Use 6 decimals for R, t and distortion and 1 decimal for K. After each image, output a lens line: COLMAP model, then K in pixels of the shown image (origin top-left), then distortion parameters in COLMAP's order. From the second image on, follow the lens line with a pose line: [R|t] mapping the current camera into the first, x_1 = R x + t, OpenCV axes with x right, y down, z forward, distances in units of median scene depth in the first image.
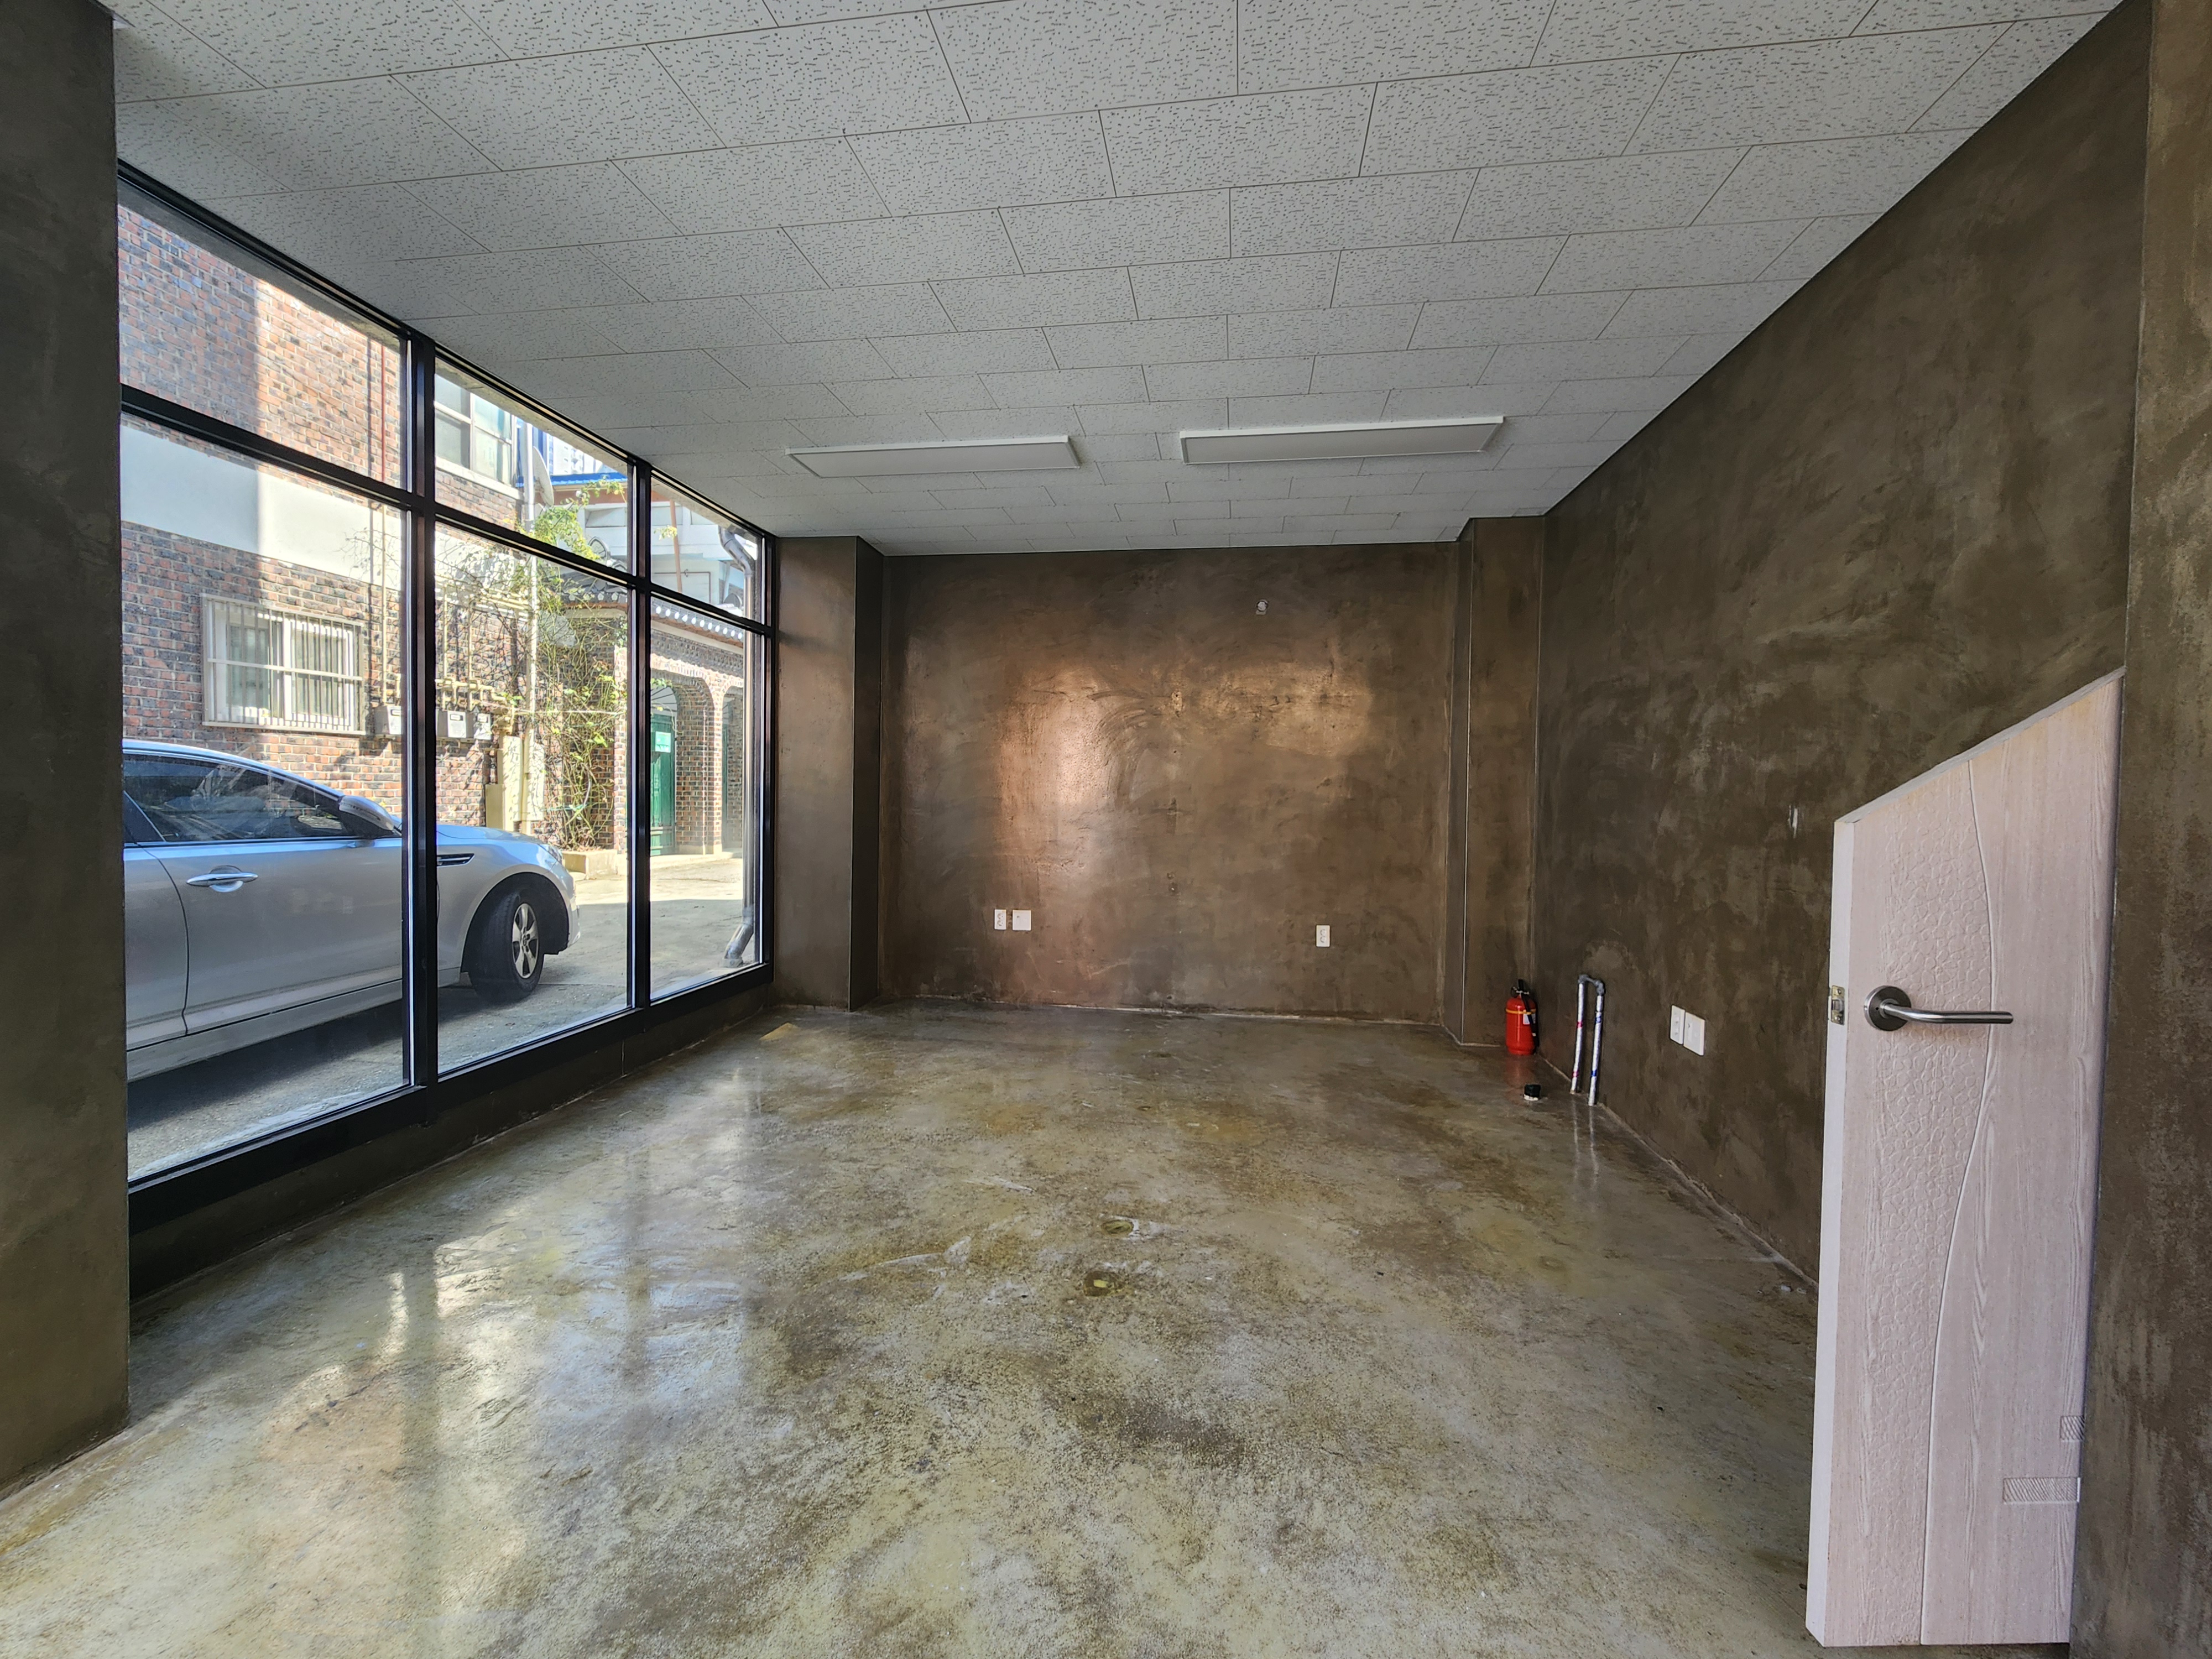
lens RADIAL K [[911.8, 0, 1103.8], [0, 911.8, 821.6], [0, 0, 1]] dist [0.000345, -0.002084]
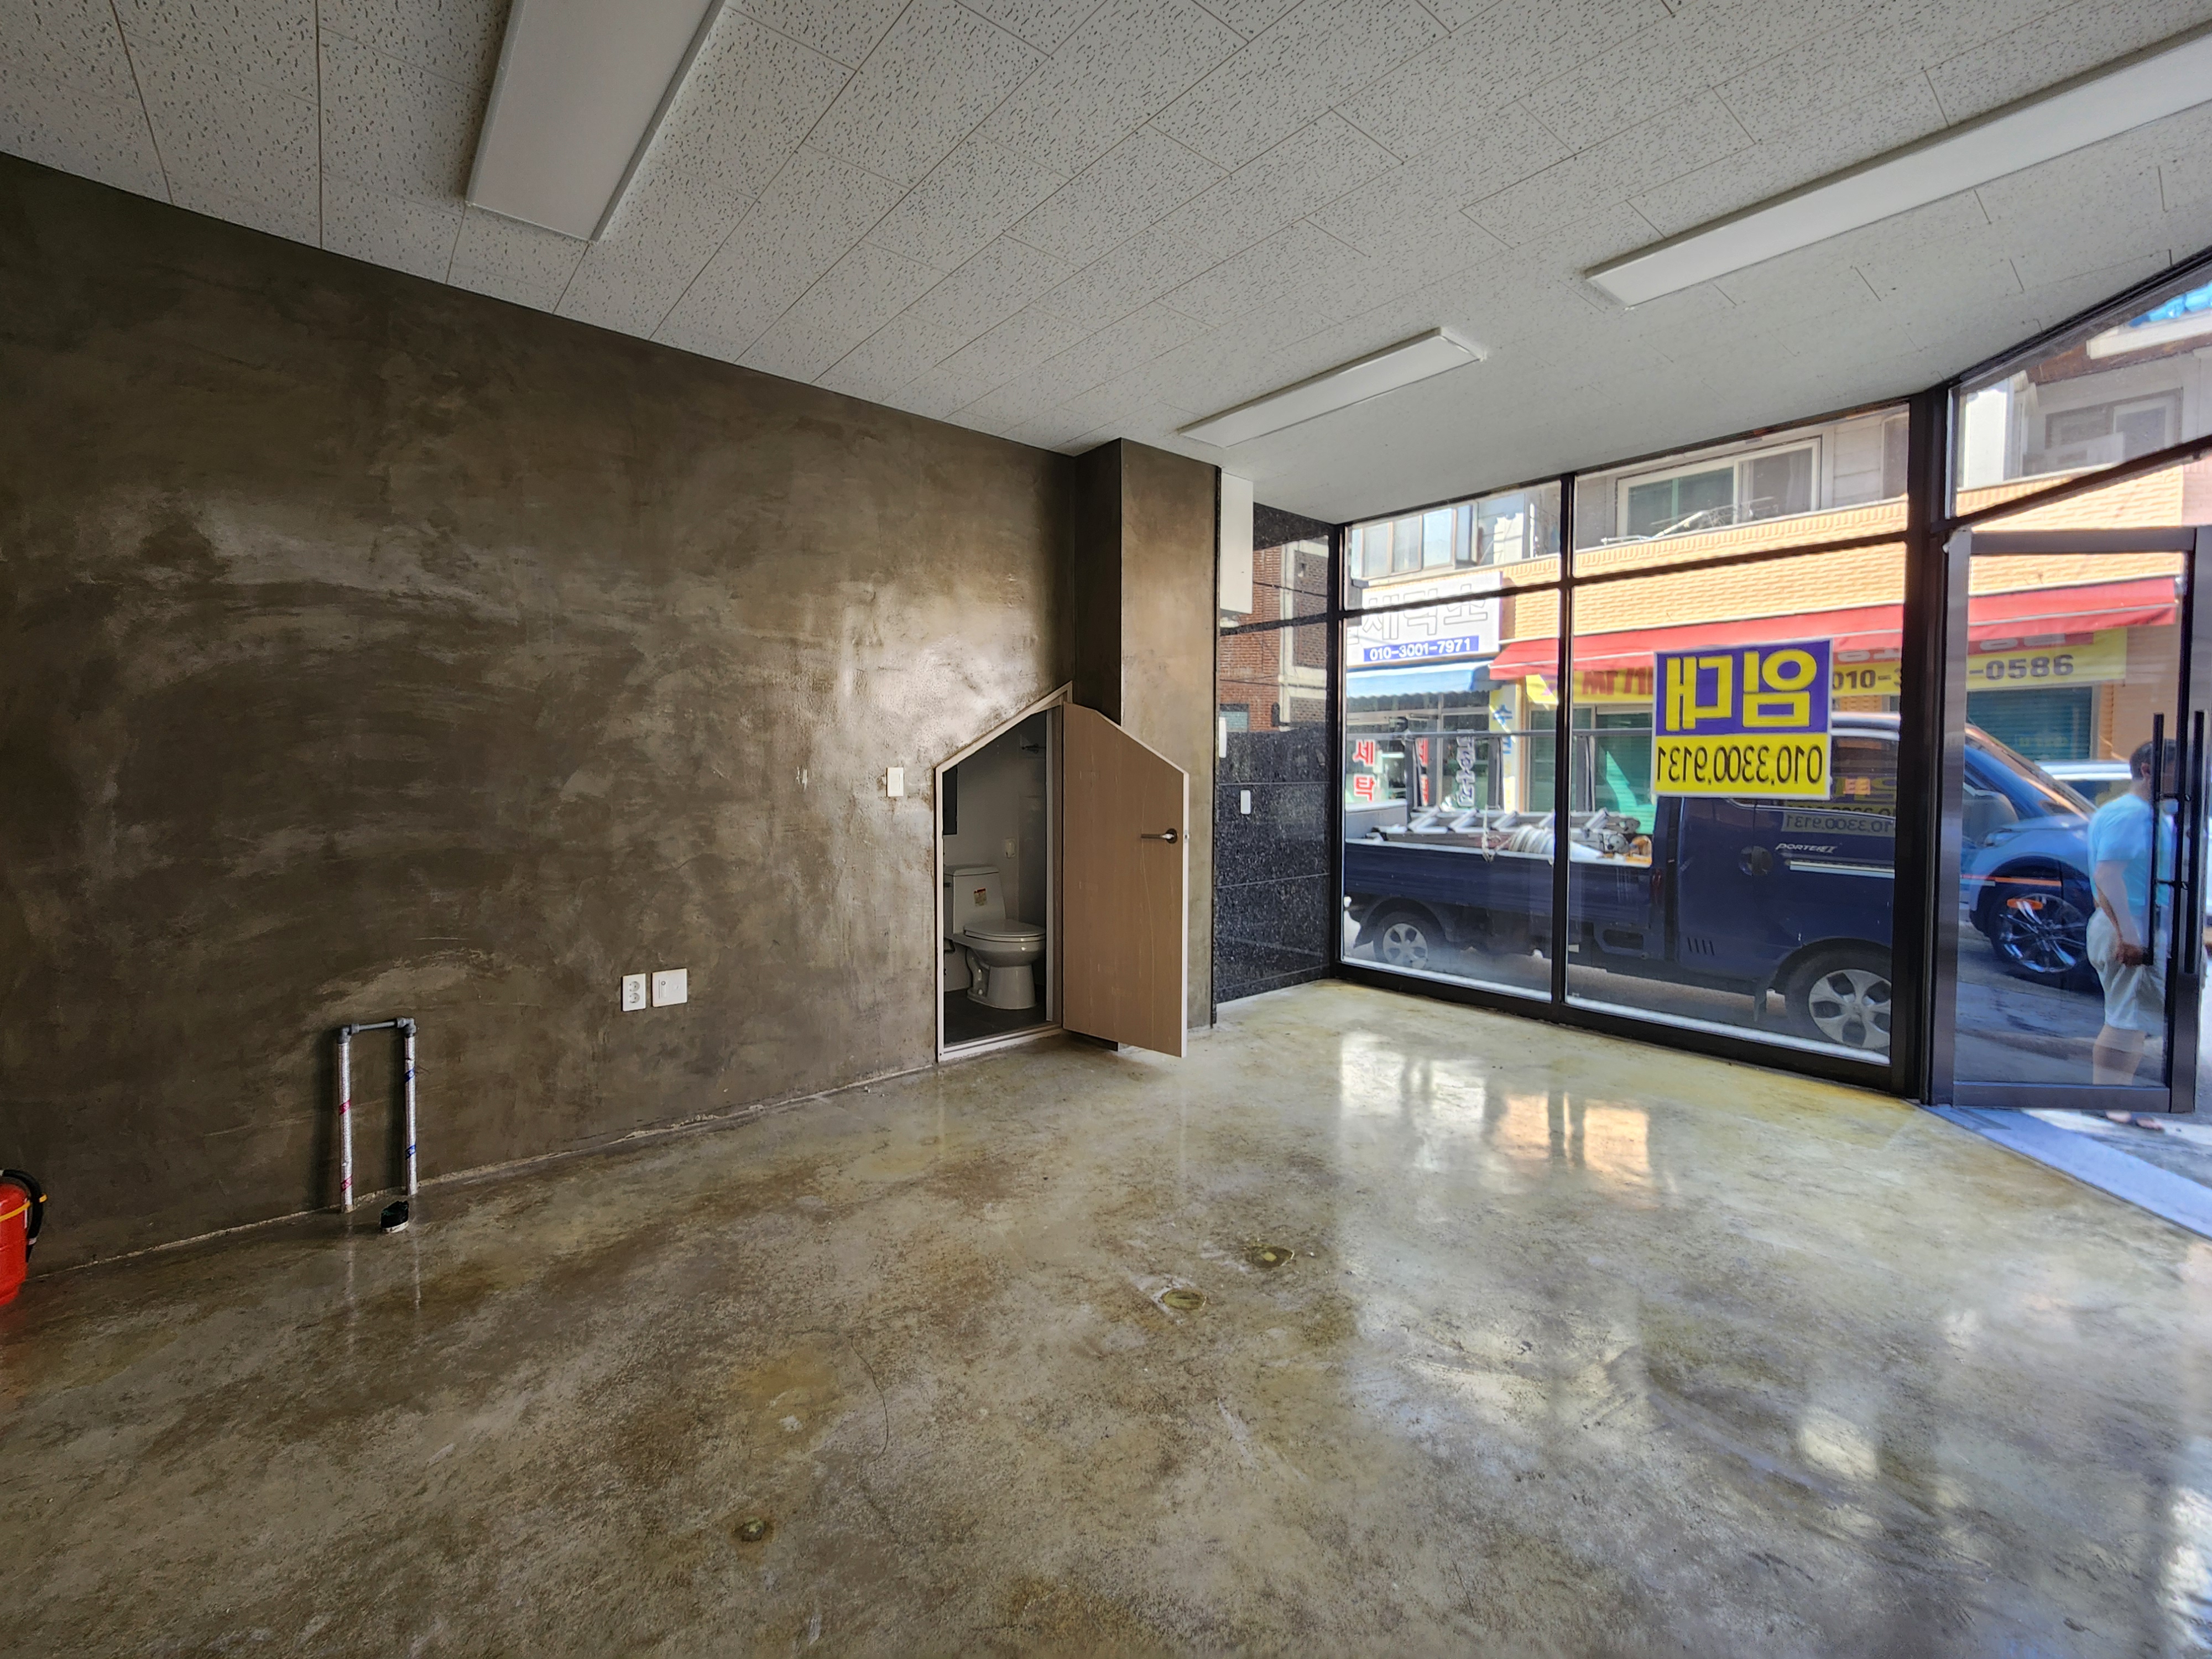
lens RADIAL K [[934.2, 0, 1084.4], [0, 934.2, 799.7], [0, 0, 1]] dist [-0.000358, 0.000306]
pose [[-0.739045, -0.039120, 0.672519, -0.407405], [0.007304, 0.997788, 0.066067, -0.048227], [-0.673617, 0.053739, -0.737125, 1.452214]]
